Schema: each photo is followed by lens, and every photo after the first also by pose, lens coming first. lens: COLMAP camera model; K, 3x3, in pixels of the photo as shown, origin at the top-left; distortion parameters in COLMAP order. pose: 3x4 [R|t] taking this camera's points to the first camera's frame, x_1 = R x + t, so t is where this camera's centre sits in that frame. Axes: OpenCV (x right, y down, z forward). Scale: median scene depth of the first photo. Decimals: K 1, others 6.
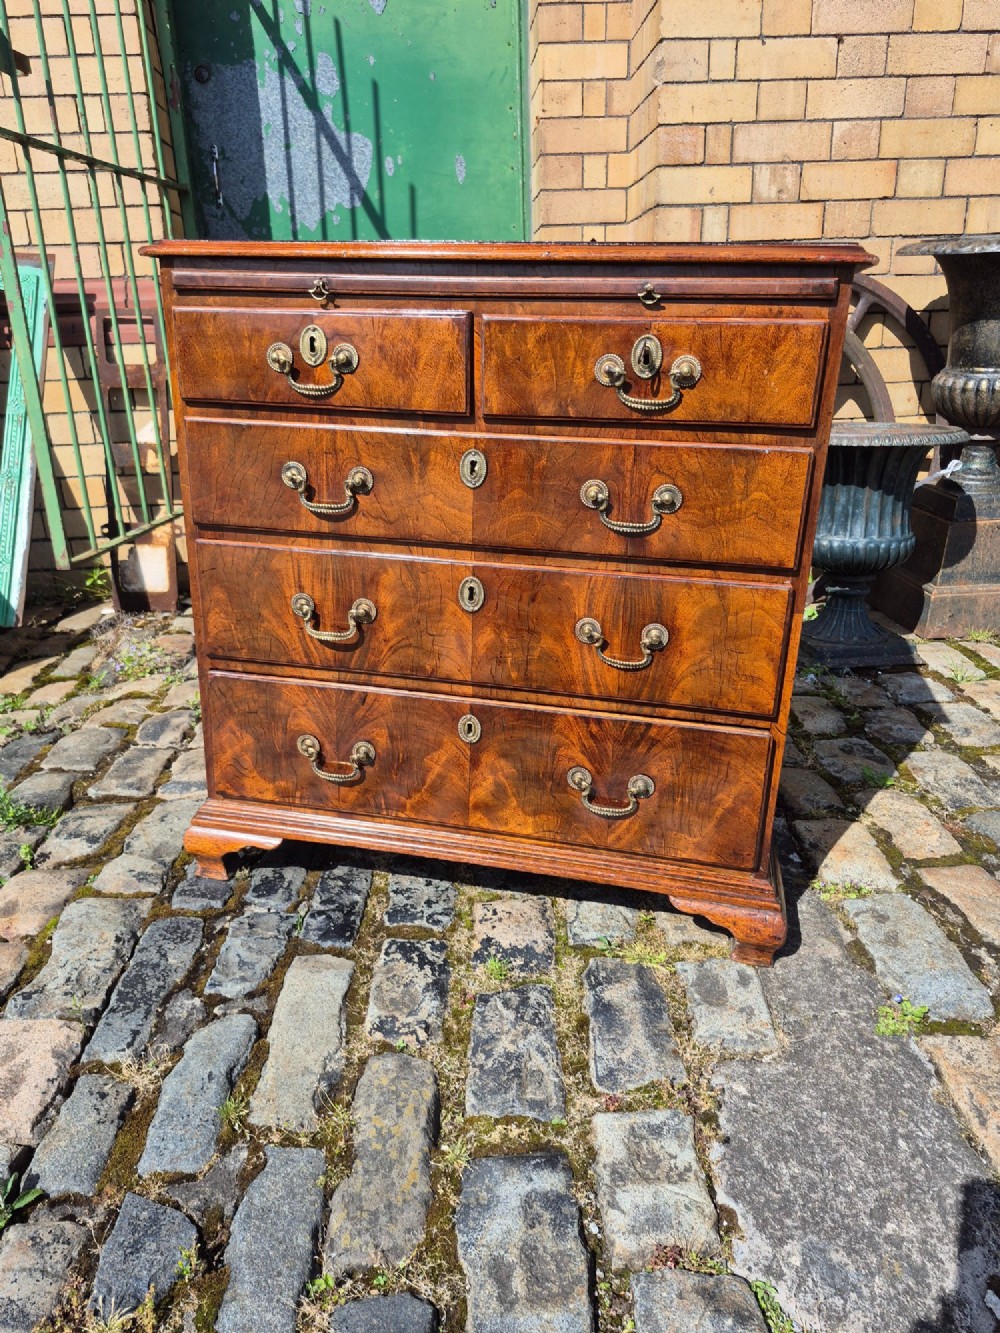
lens RADIAL K [[949.3, 0, 485.8], [0, 949.3, 646.0], [0, 0, 1]] dist [0.026490, -0.035923]
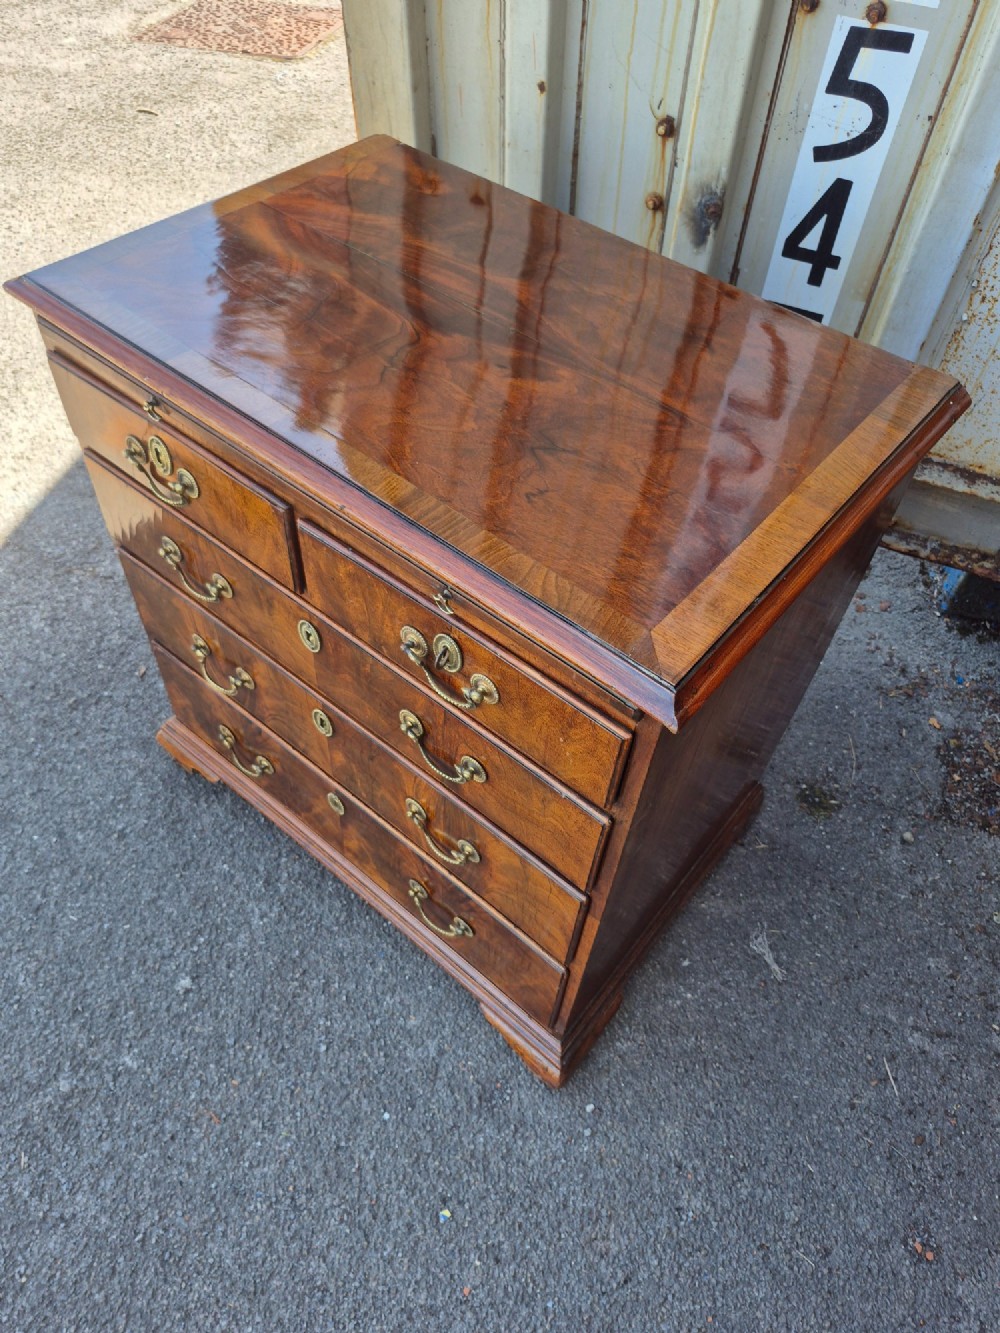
lens RADIAL K [[949.3, 0, 500.0], [0, 949.3, 661.2], [0, 0, 1]] dist [0.026490, -0.035923]
pose [[0.898020, 0.354587, -0.260439, 0.371830], [-0.171692, 0.827481, 0.534601, -0.647773], [0.405071, -0.435367, 0.803974, 0.338361]]
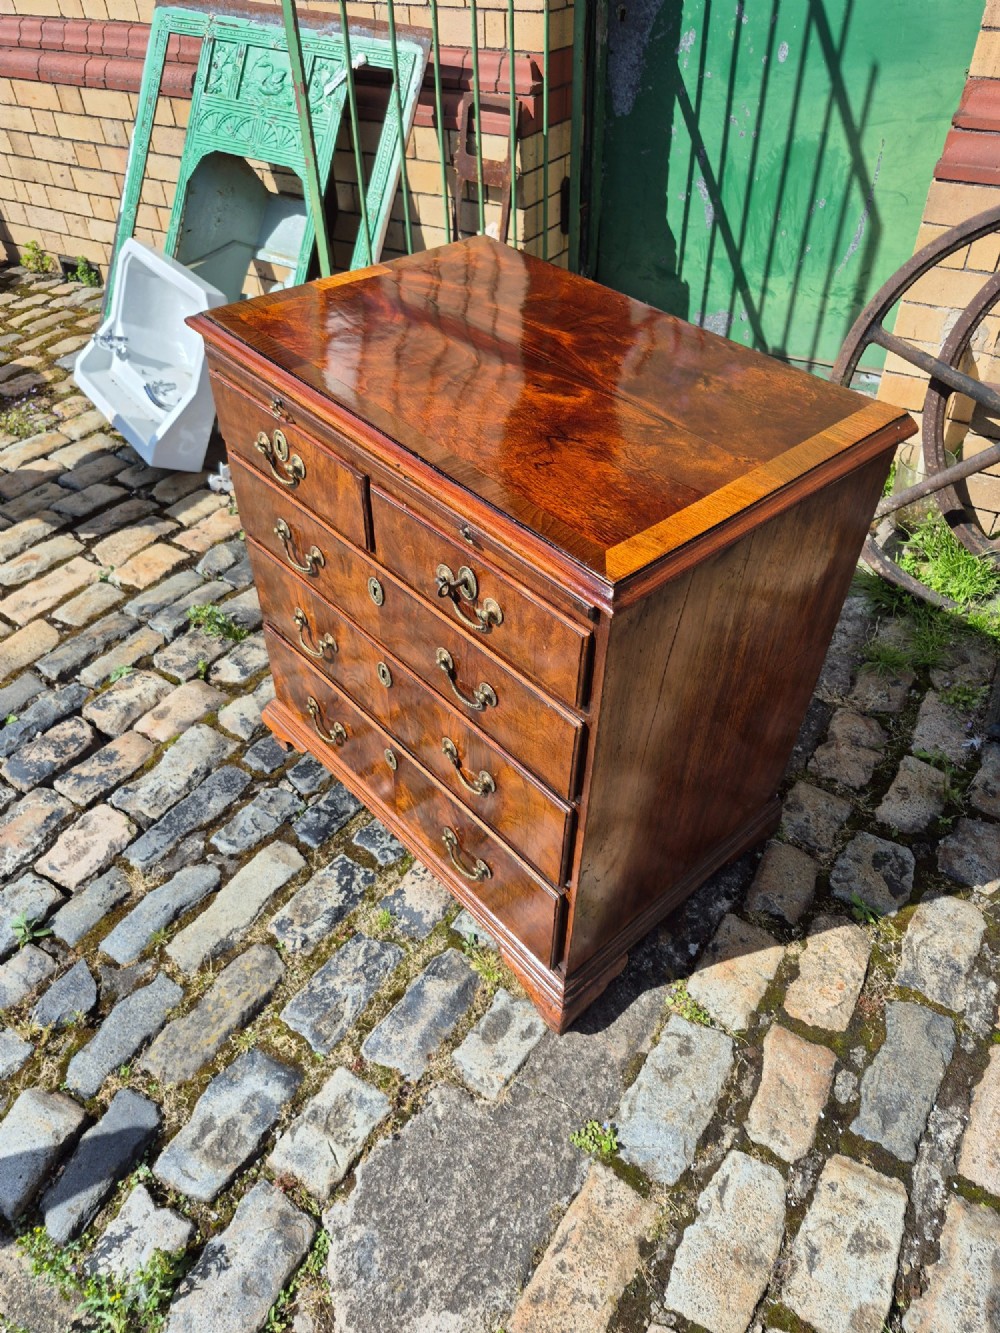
lens RADIAL K [[949.3, 0, 505.1], [0, 949.3, 658.1], [0, 0, 1]] dist [0.026490, -0.035923]
pose [[0.823009, 0.381409, -0.420932, 0.595347], [-0.186723, 0.881515, 0.433666, -0.610443], [0.536462, -0.278313, 0.796712, 0.158666]]
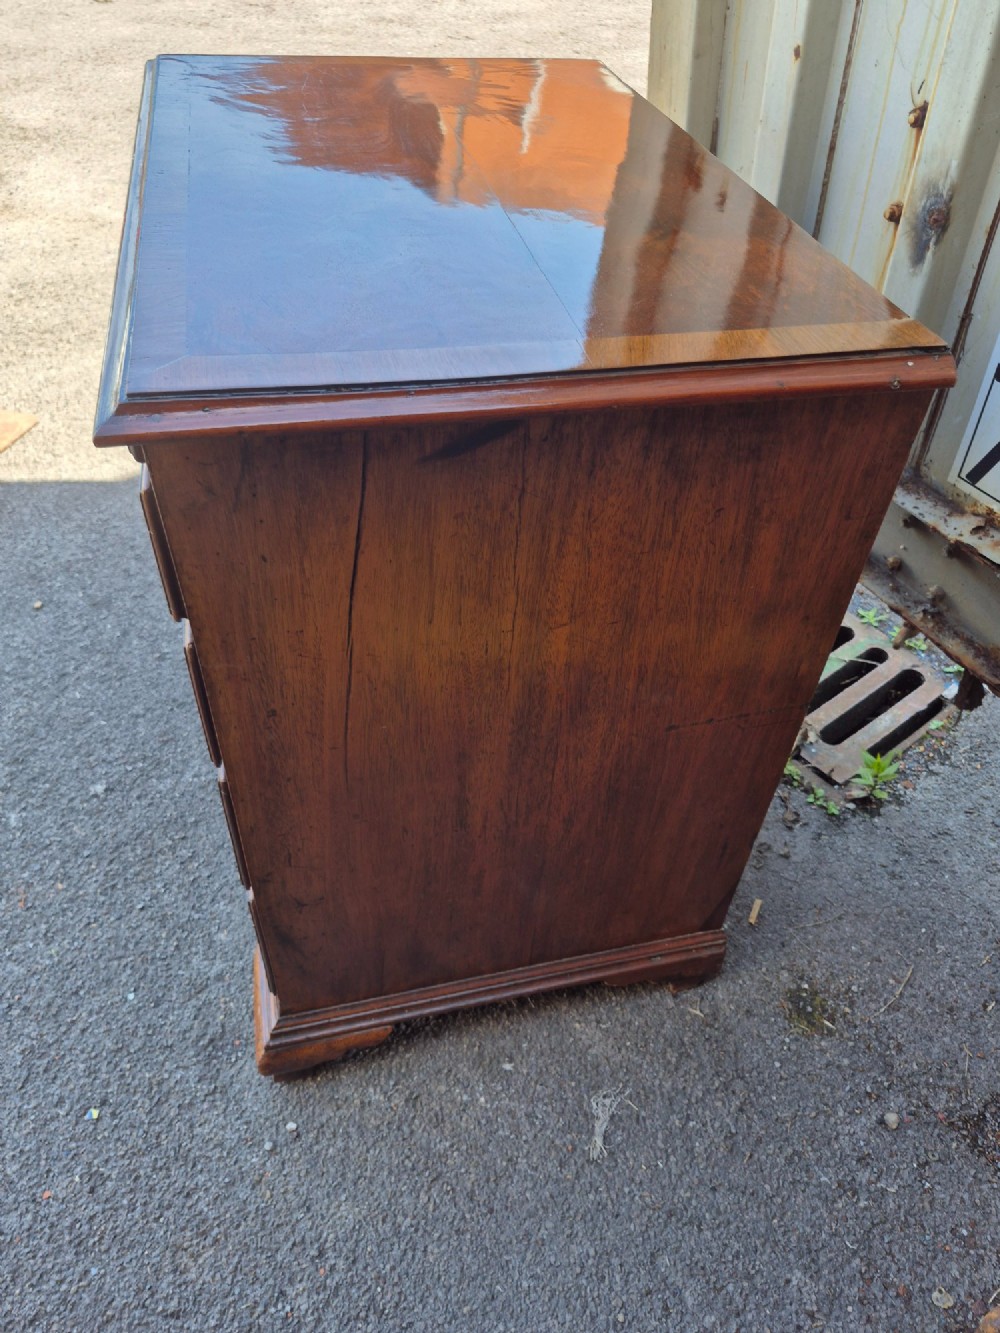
lens RADIAL K [[949.3, 0, 506.7], [0, 949.3, 667.4], [0, 0, 1]] dist [0.026490, -0.035923]
pose [[0.454291, 0.619481, -0.640206, 0.773538], [-0.320718, 0.784186, 0.531218, -0.544352], [0.831120, -0.036002, 0.554927, 0.727273]]
